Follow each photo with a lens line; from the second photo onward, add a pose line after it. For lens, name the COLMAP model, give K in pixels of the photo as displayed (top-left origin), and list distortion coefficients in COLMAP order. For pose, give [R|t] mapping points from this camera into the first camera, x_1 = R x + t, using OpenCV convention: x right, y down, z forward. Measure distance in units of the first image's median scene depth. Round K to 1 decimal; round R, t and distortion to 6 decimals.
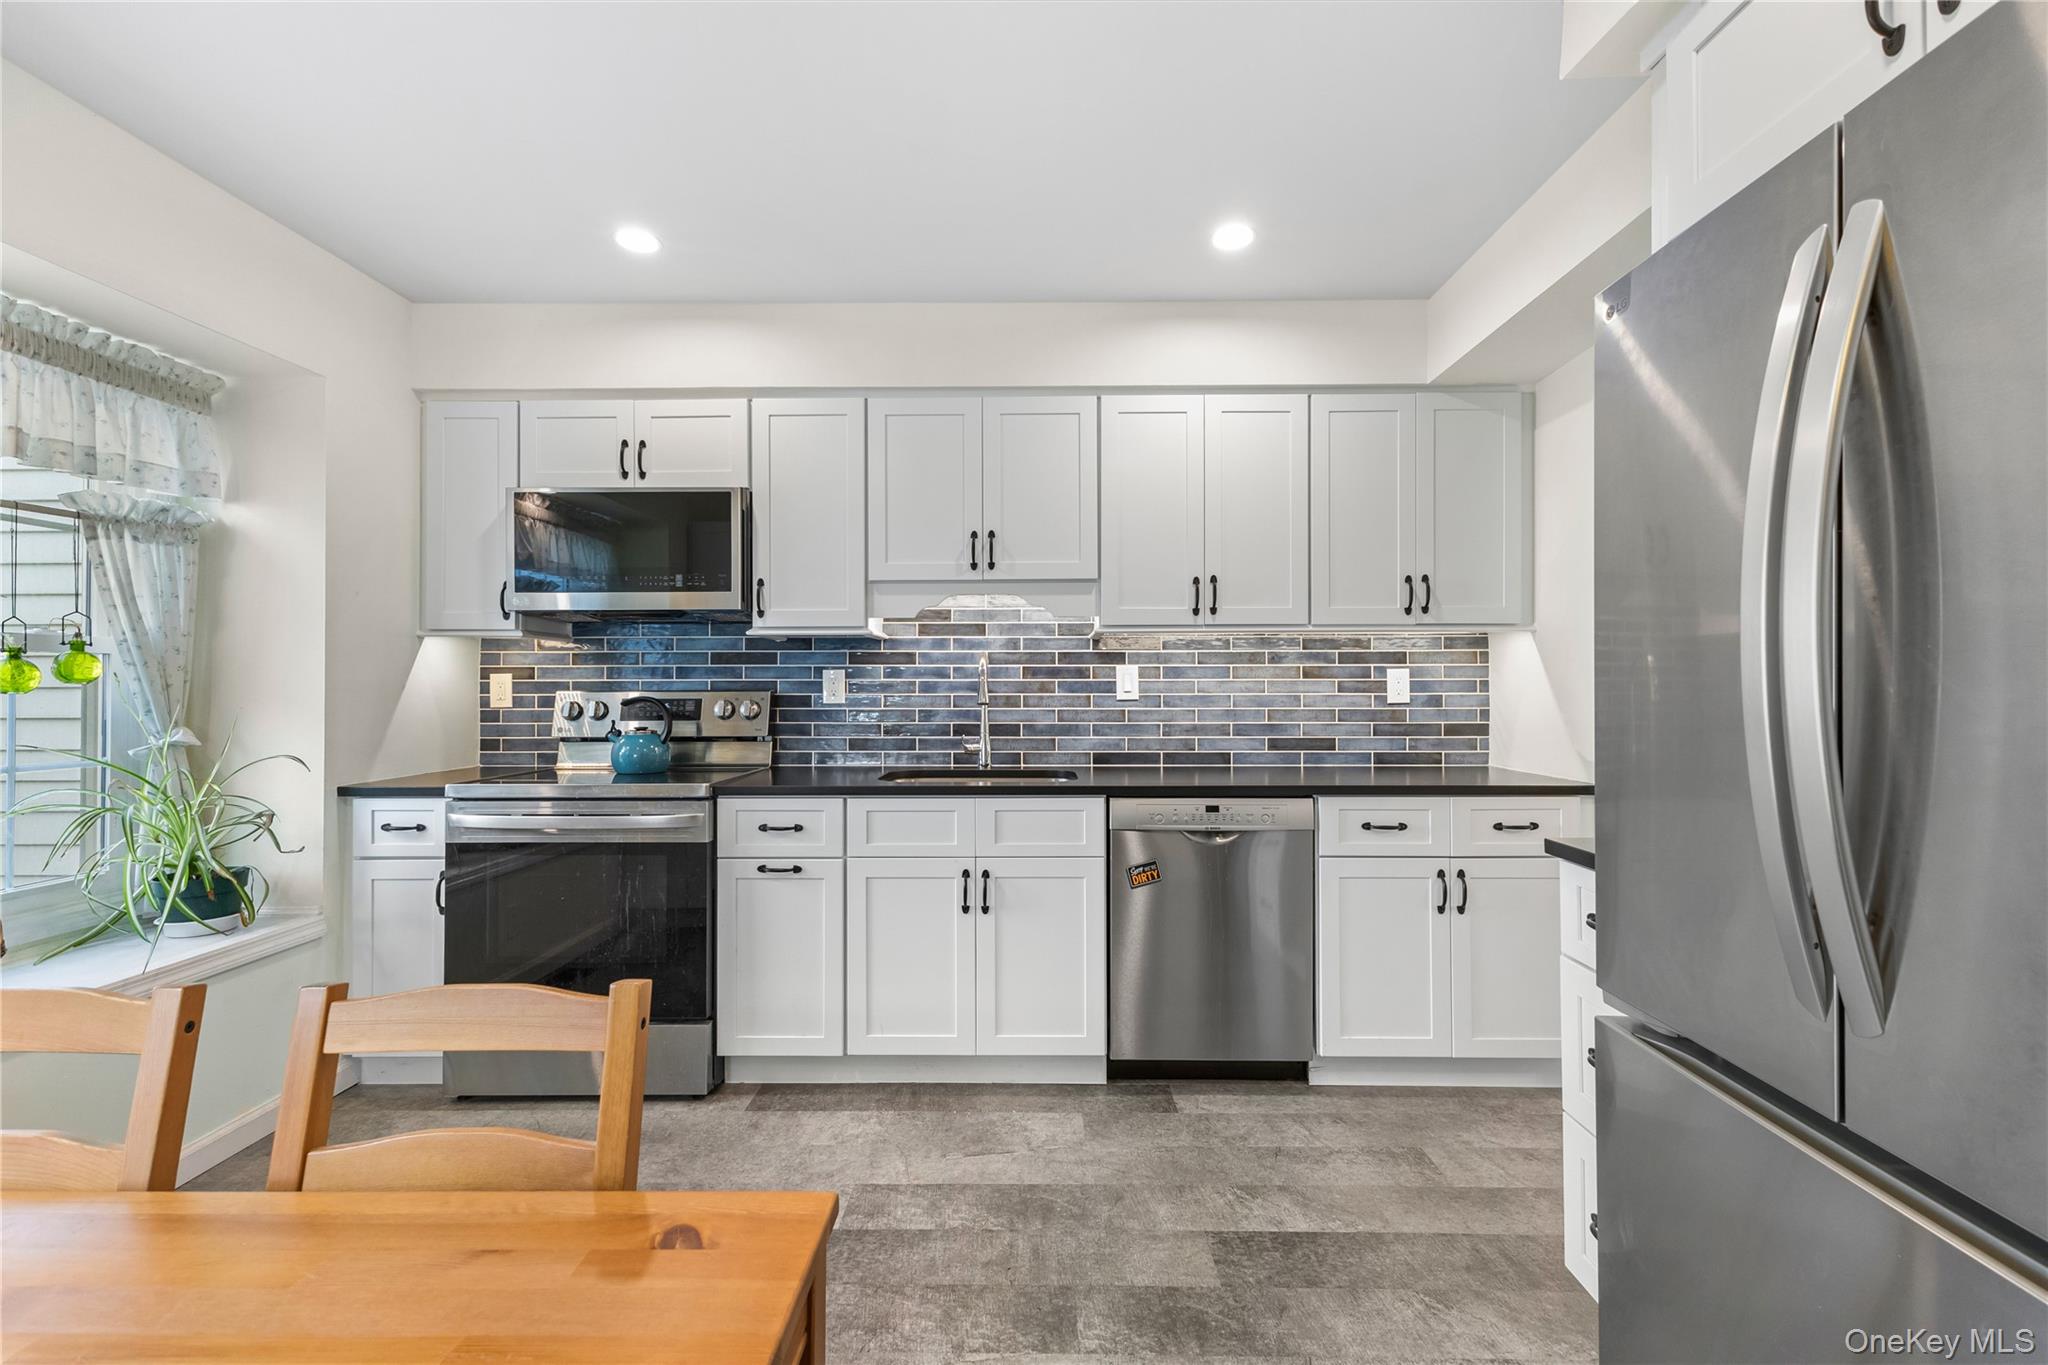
lens RADIAL K [[883.5, 0, 1031.1], [0, 883.5, 681.5], [0, 0, 1]] dist [0.004390, 0.000147]
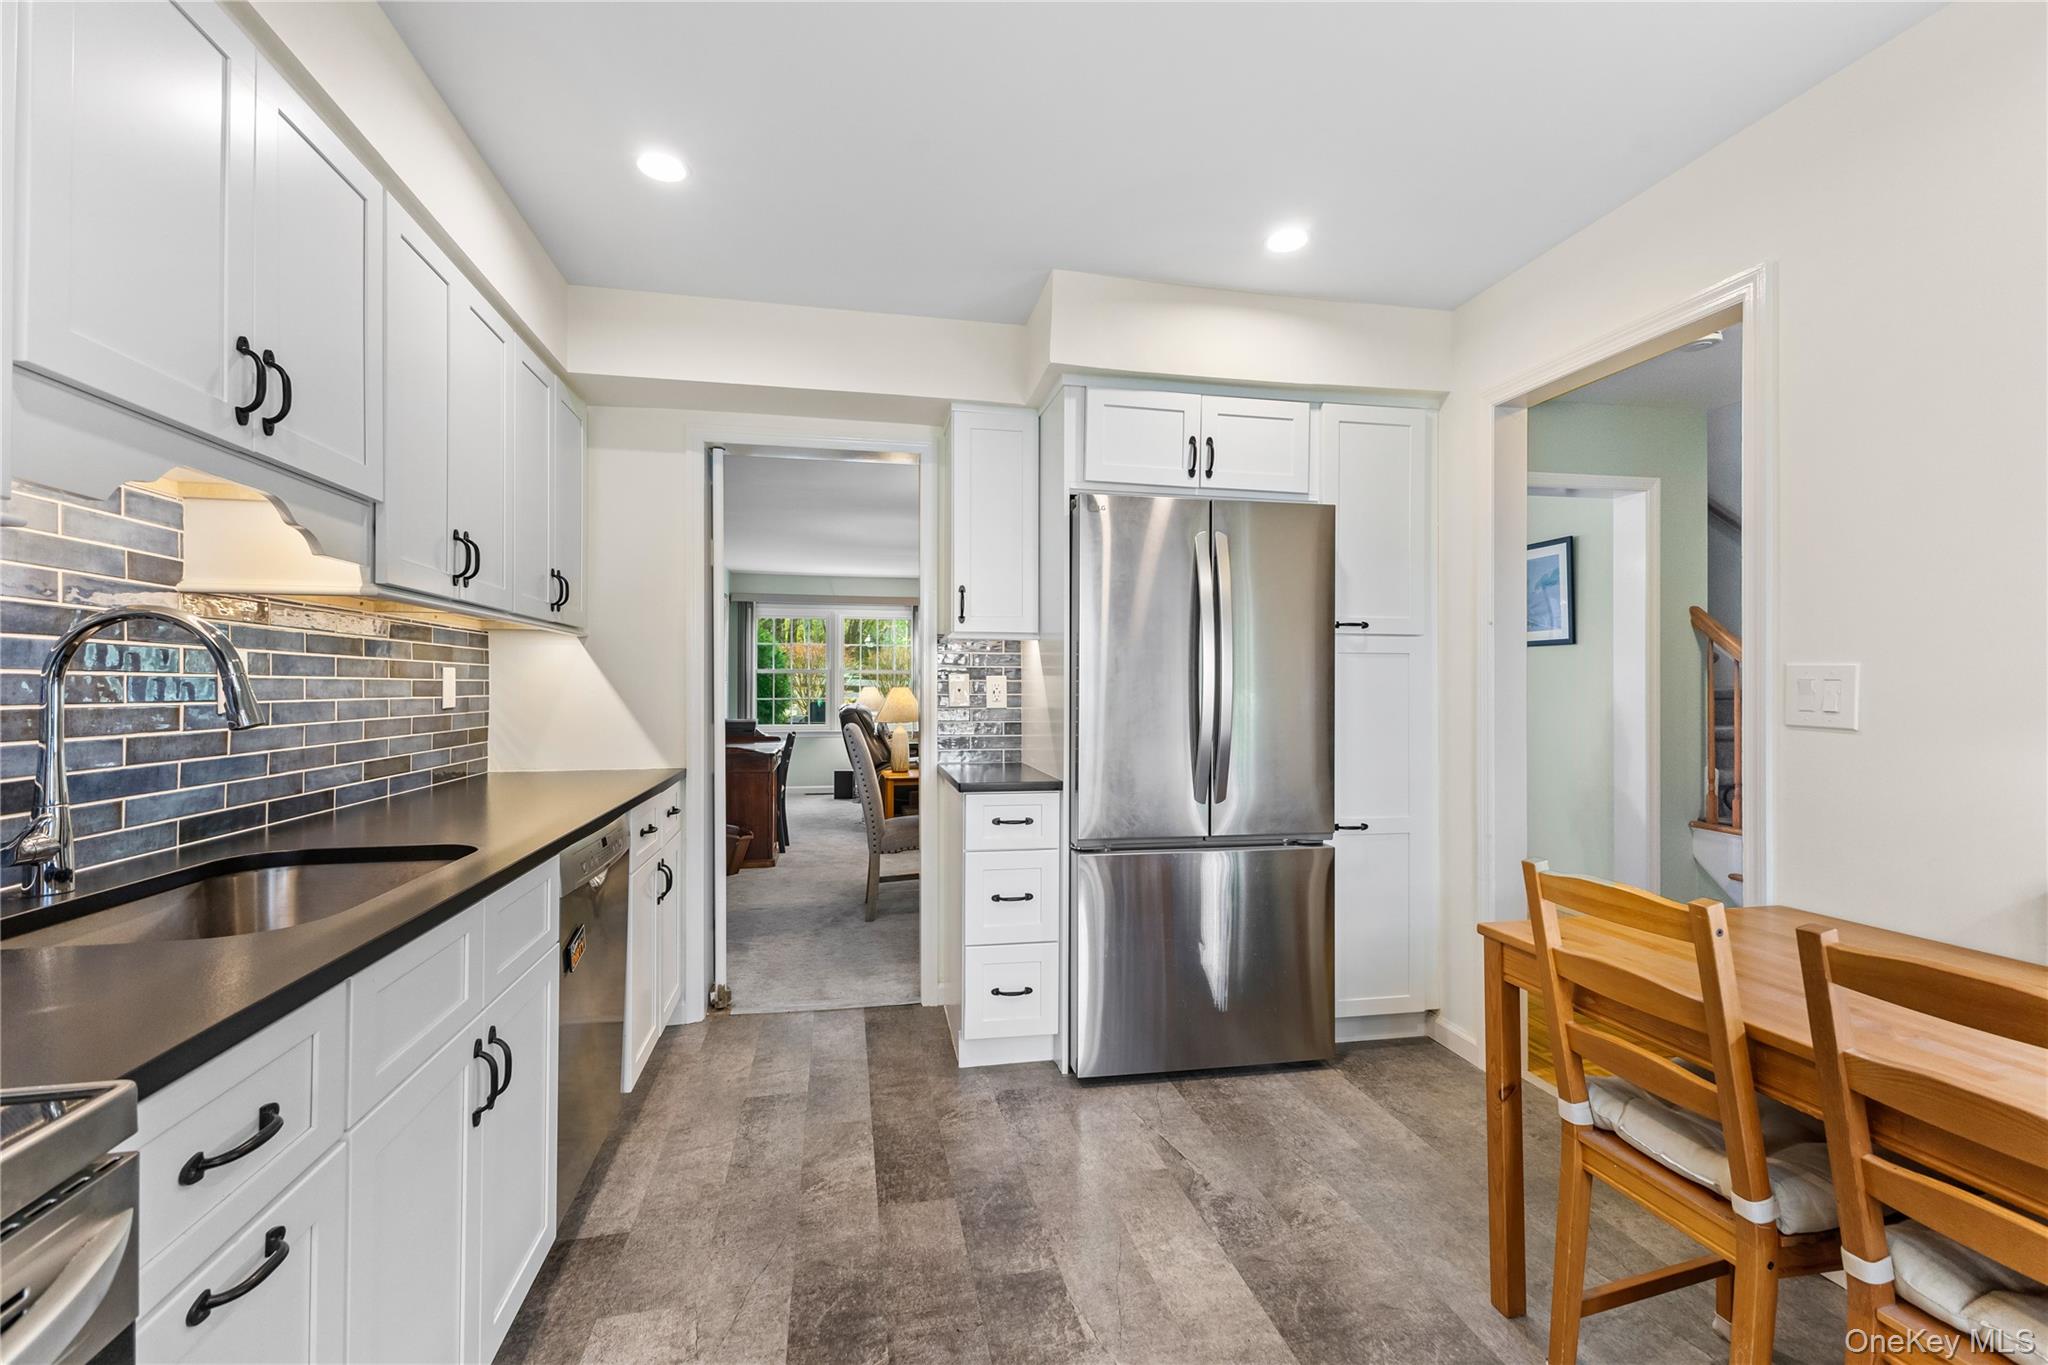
lens RADIAL K [[883.5, 0, 1025.0], [0, 883.5, 684.1], [0, 0, 1]] dist [0.004390, 0.000147]
pose [[-0.228213, 0.005031, 0.973598, -0.761610], [-0.008277, 0.999940, -0.007107, 0.004240], [-0.973576, -0.009680, -0.228157, 0.939948]]
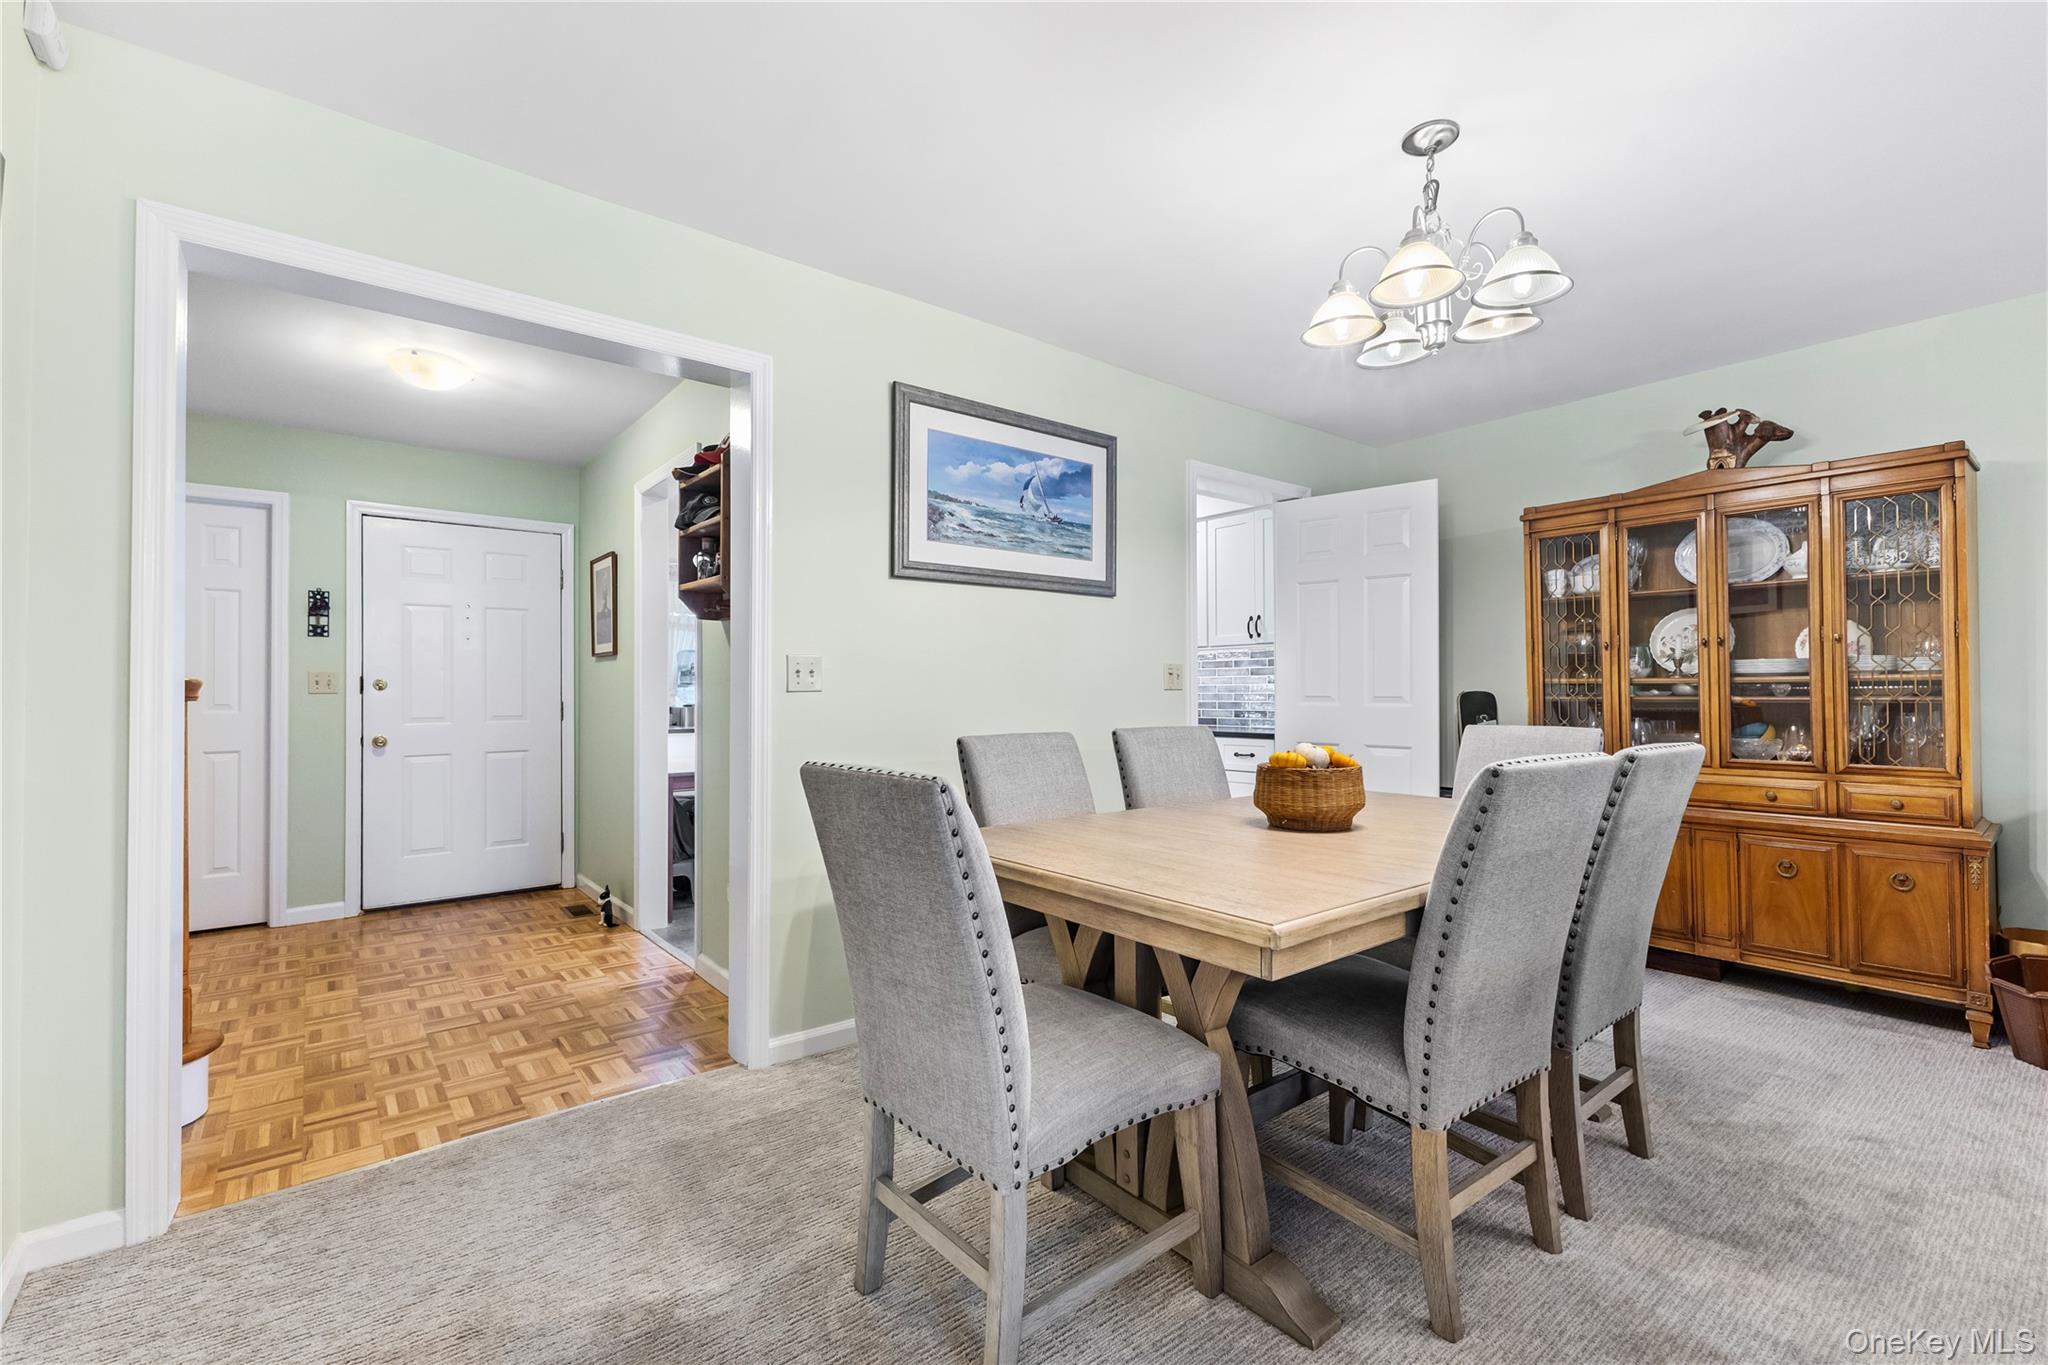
lens RADIAL K [[883.5, 0, 1024.1], [0, 883.5, 680.6], [0, 0, 1]] dist [0.004390, 0.000147]
pose [[0.644156, -0.009805, -0.764831, 1.904697], [0.005949, 0.999952, -0.007809, 0.024296], [0.764871, 0.000480, 0.644183, -0.609130]]
